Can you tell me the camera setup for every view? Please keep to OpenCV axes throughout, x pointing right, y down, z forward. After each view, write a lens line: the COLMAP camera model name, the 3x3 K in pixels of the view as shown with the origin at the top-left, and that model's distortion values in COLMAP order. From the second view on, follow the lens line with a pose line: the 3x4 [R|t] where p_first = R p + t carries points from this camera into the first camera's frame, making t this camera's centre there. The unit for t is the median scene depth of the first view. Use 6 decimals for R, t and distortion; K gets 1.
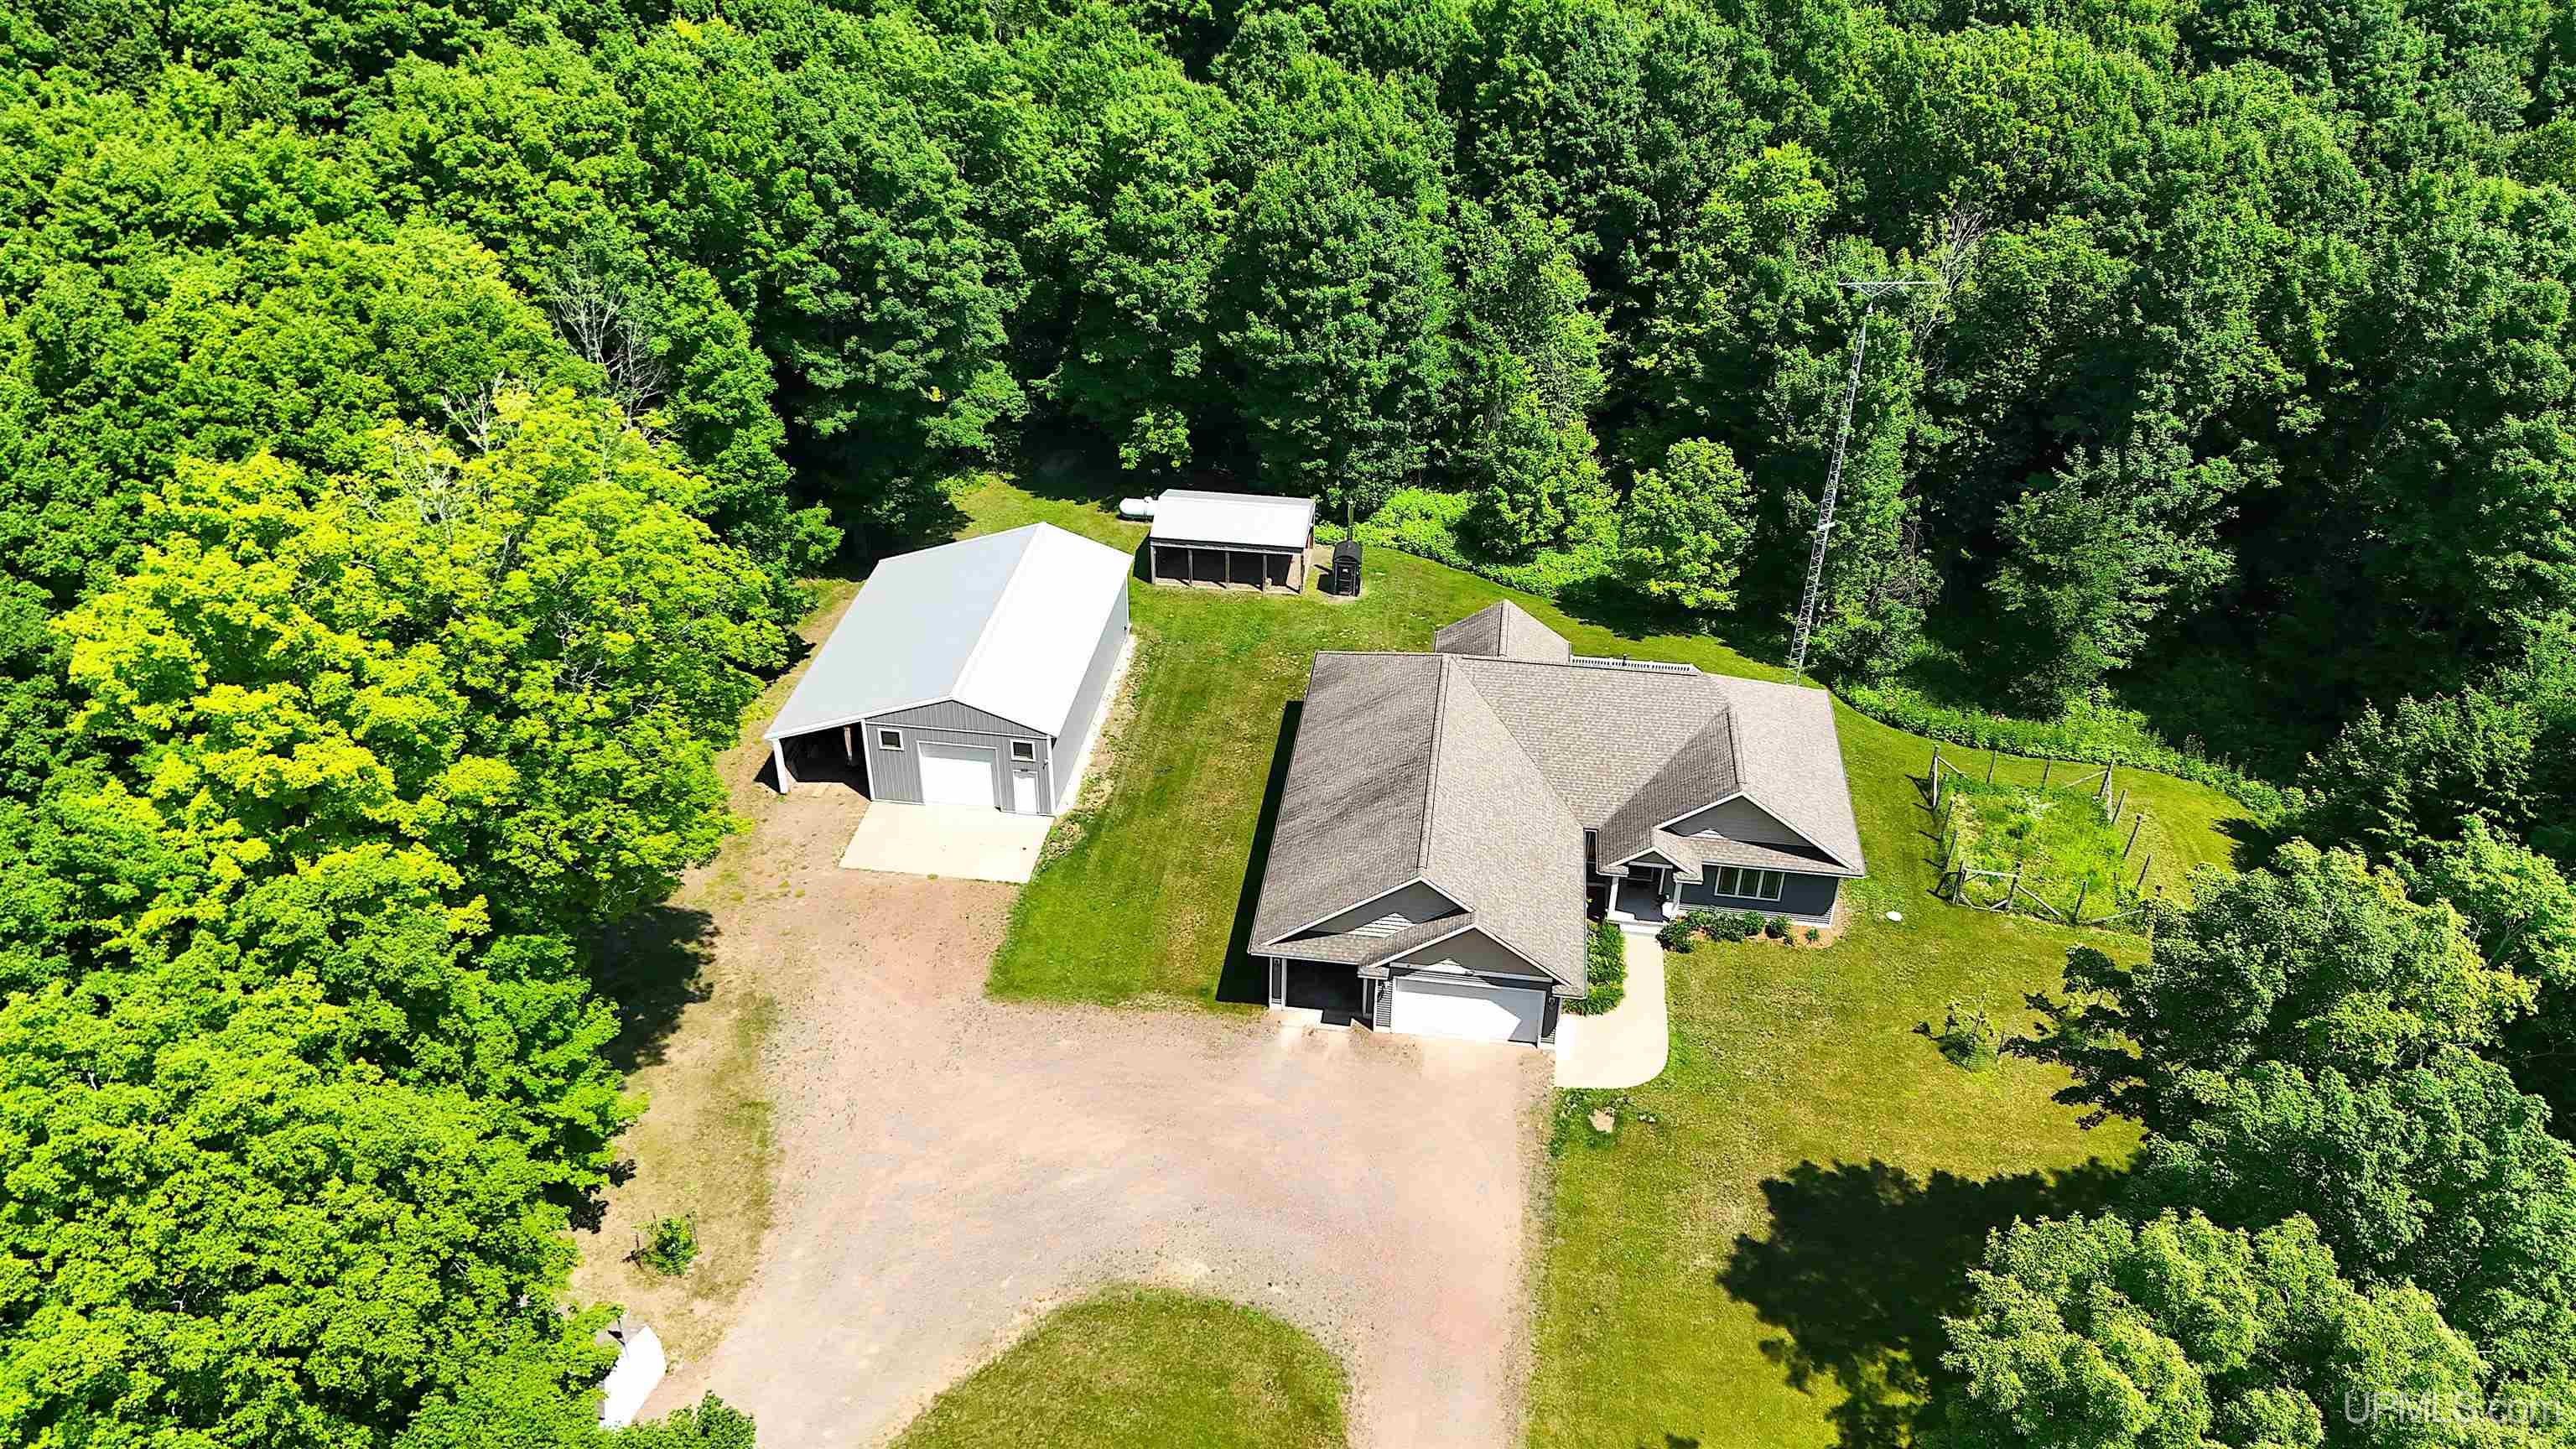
lens RADIAL K [[1894.2, 0, 1290.8], [0, 1894.2, 737.7], [0, 0, 1]] dist [0.058151, -0.057433]
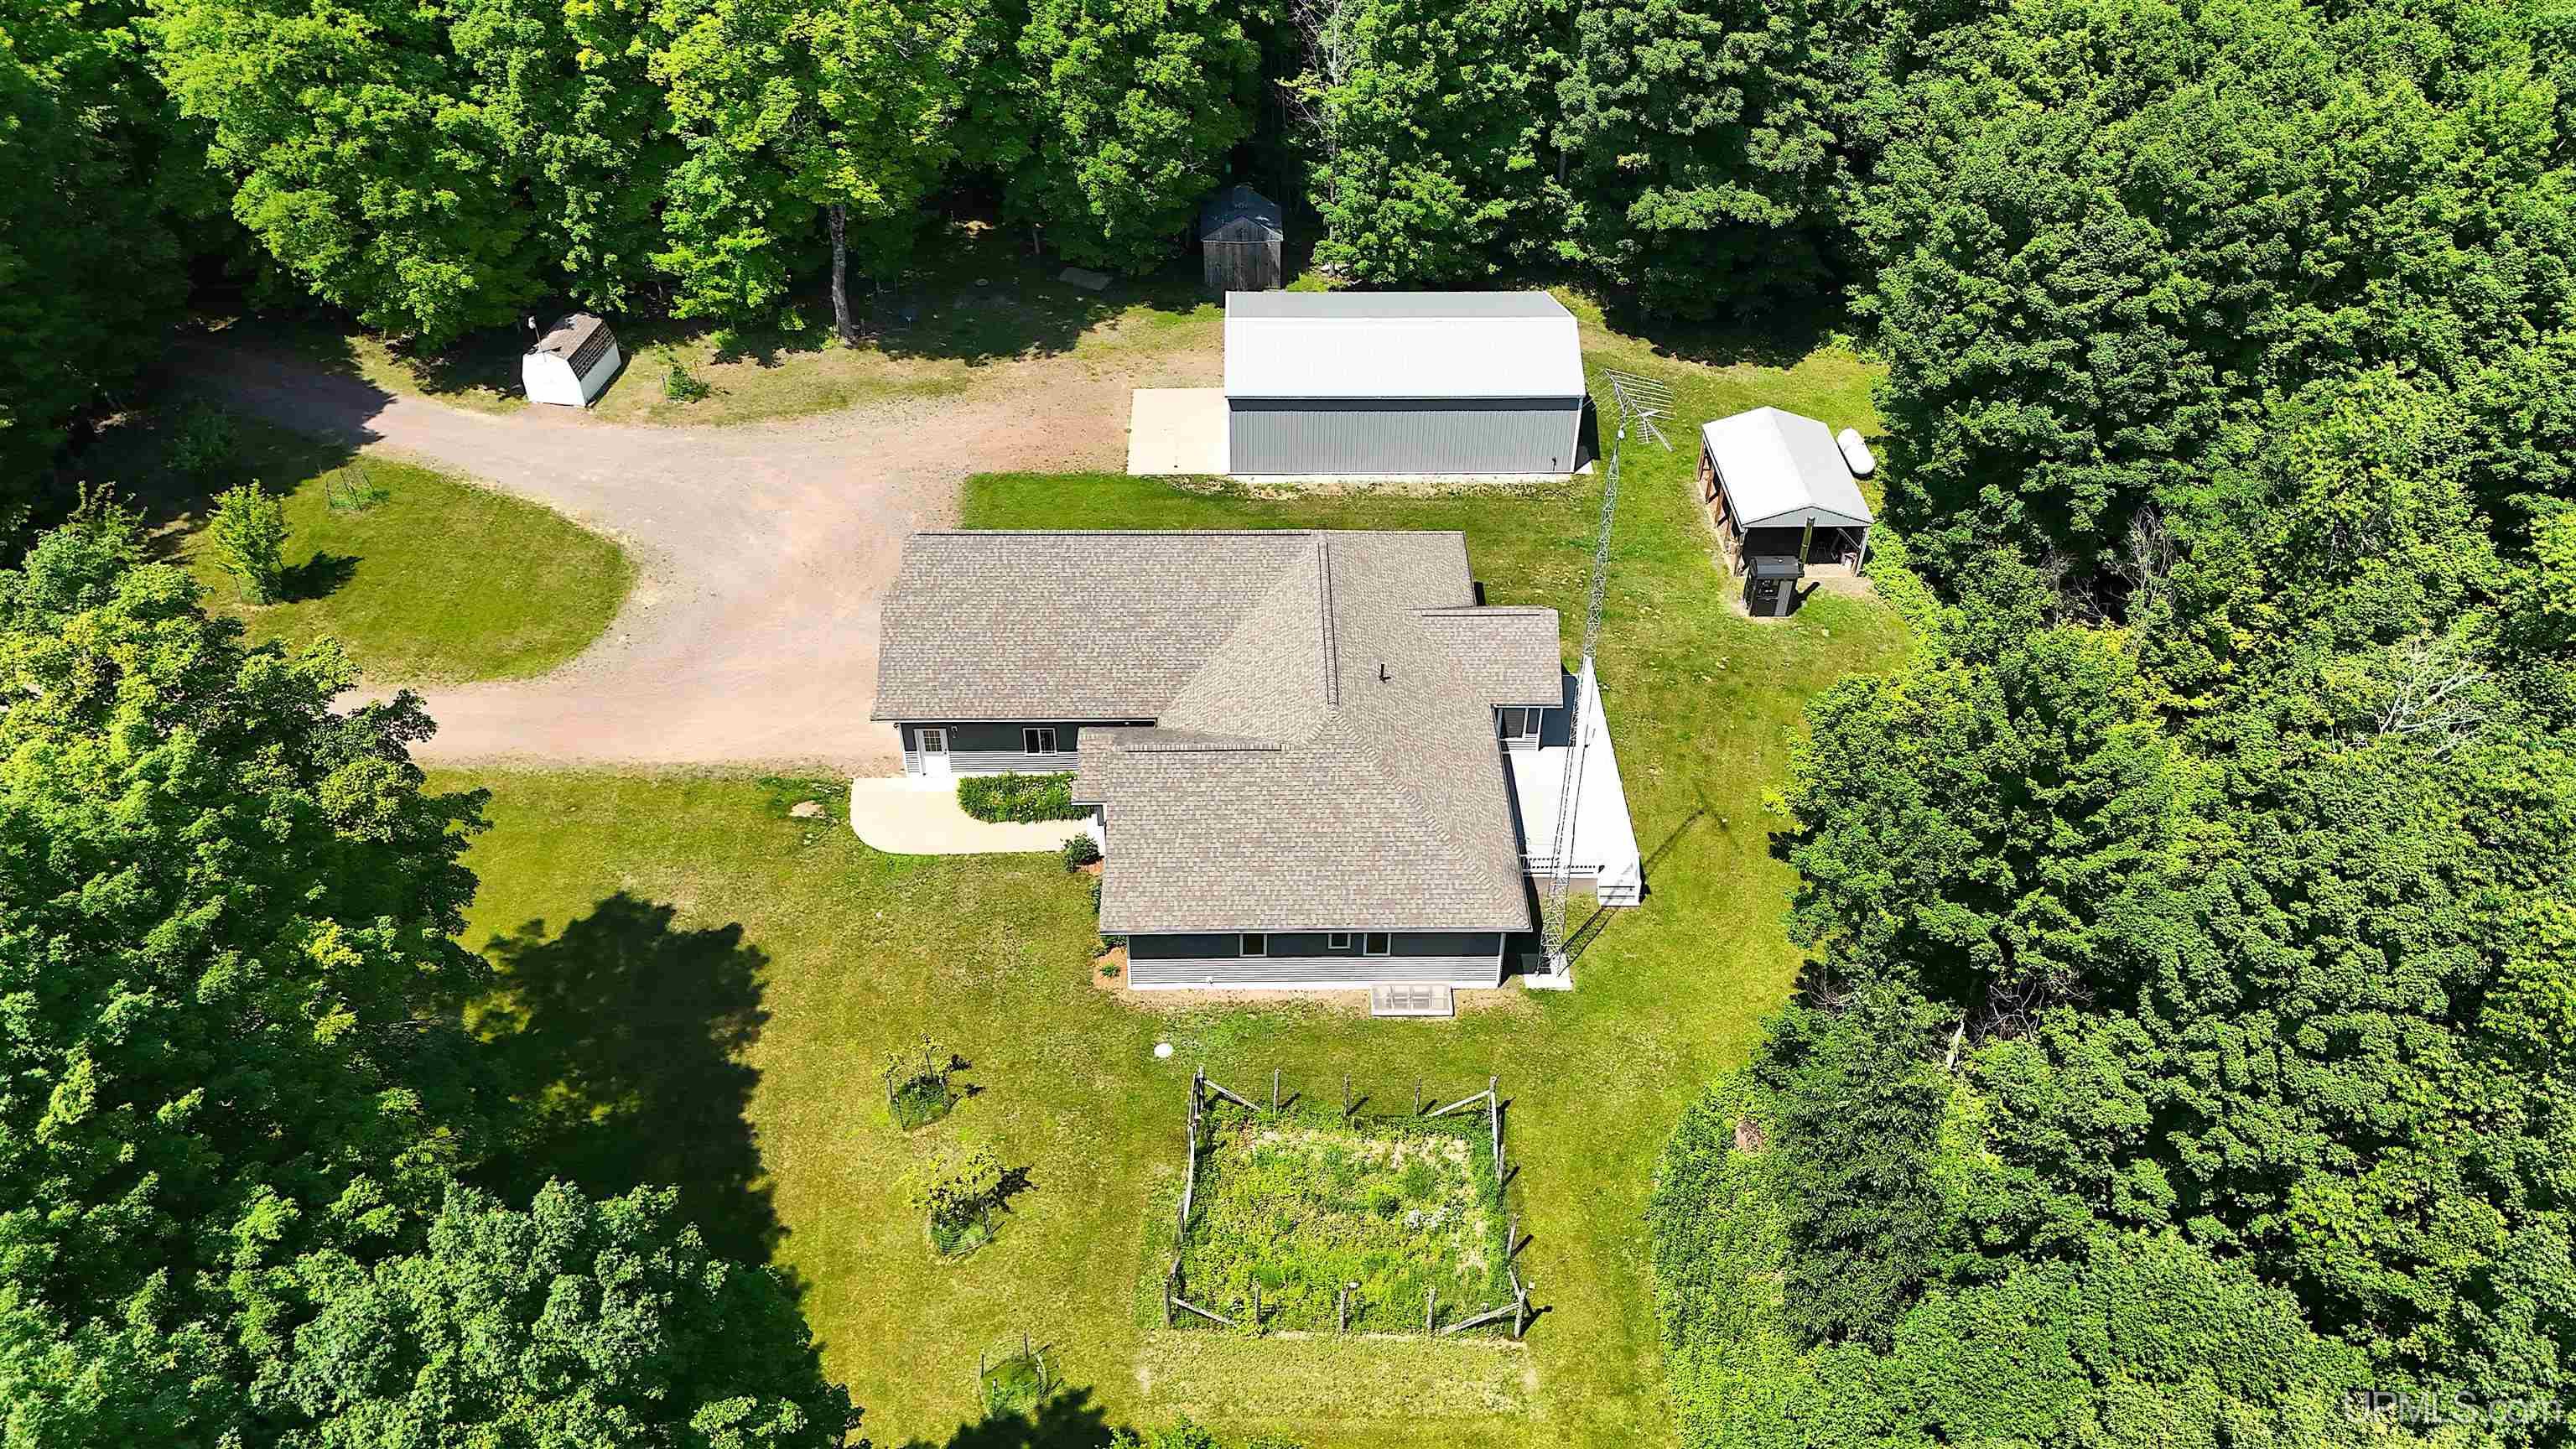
lens RADIAL K [[1894.2, 0, 1305.4], [0, 1894.2, 717.8], [0, 0, 1]] dist [0.058151, -0.057433]
pose [[0.160128, 0.621369, -0.766981, 0.788798], [-0.554502, 0.699447, 0.450890, -0.369013], [0.816632, 0.353092, 0.456551, 0.586213]]
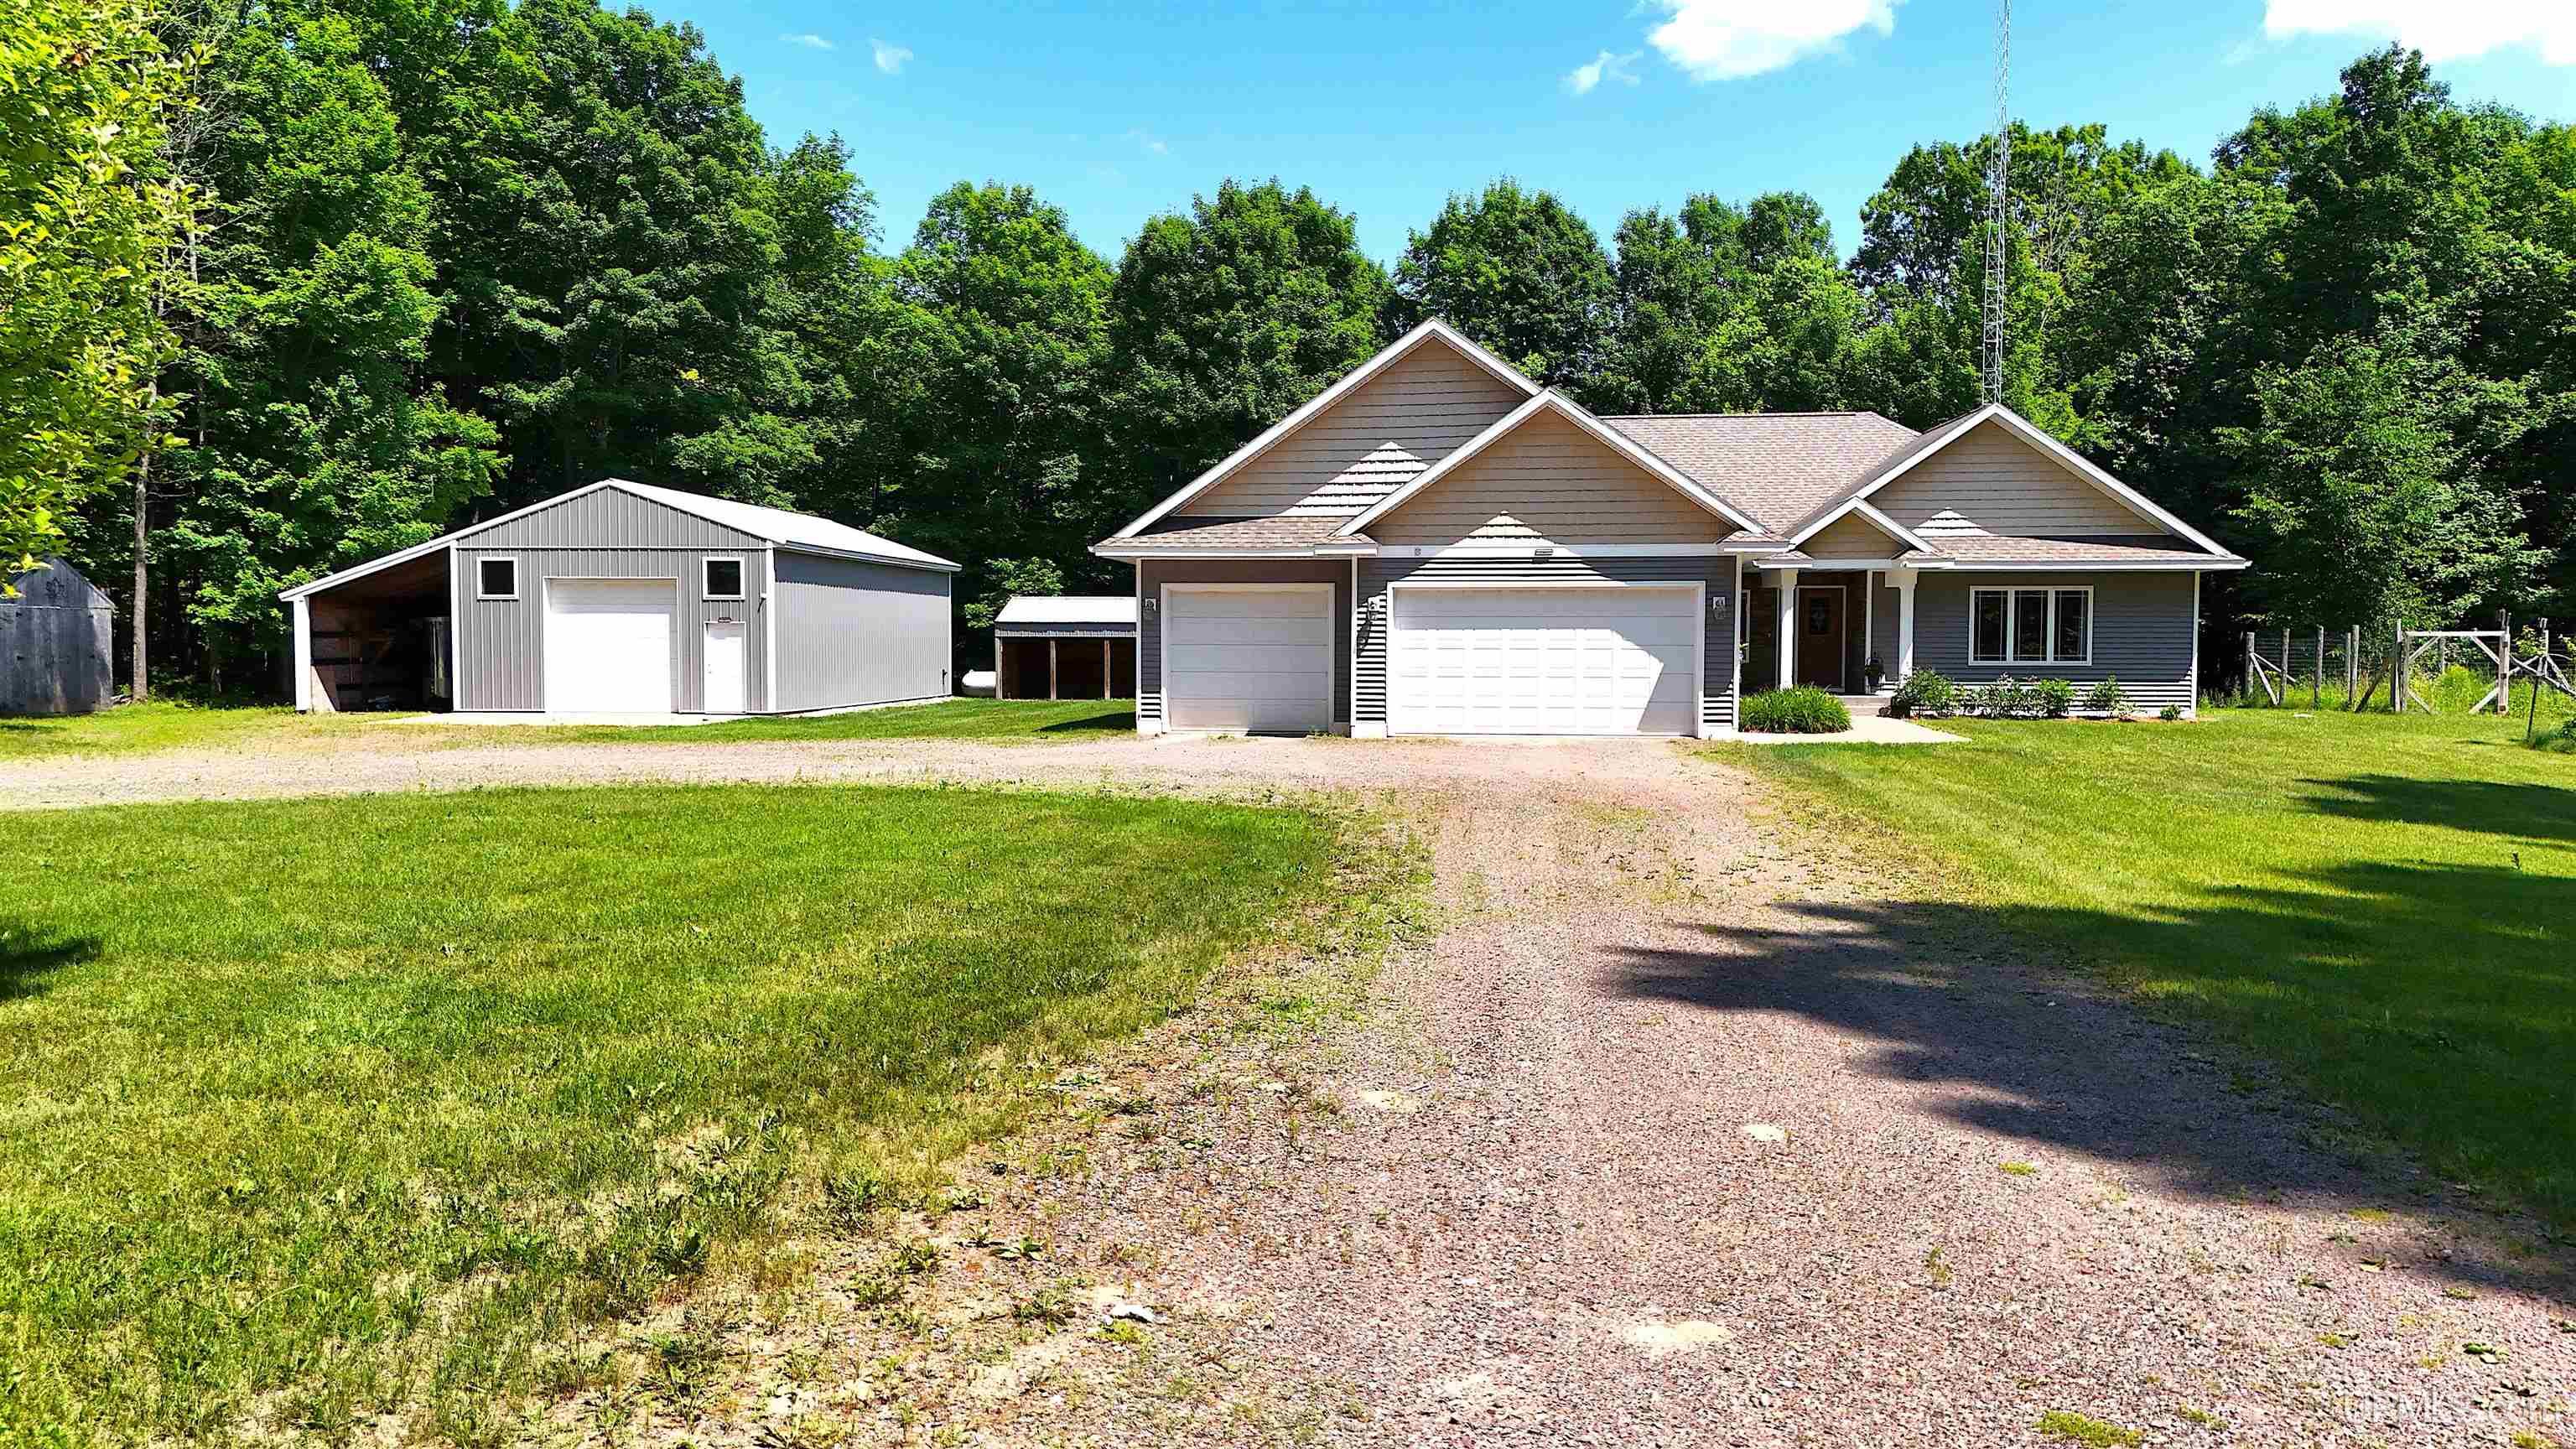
lens RADIAL K [[1894.2, 0, 1291.6], [0, 1894.2, 721.9], [0, 0, 1]] dist [0.058151, -0.057433]
pose [[0.999194, -0.012325, 0.038203, 0.008943], [0.030269, 0.856424, -0.515385, 0.345362], [-0.026366, 0.516126, 0.856107, 0.512378]]
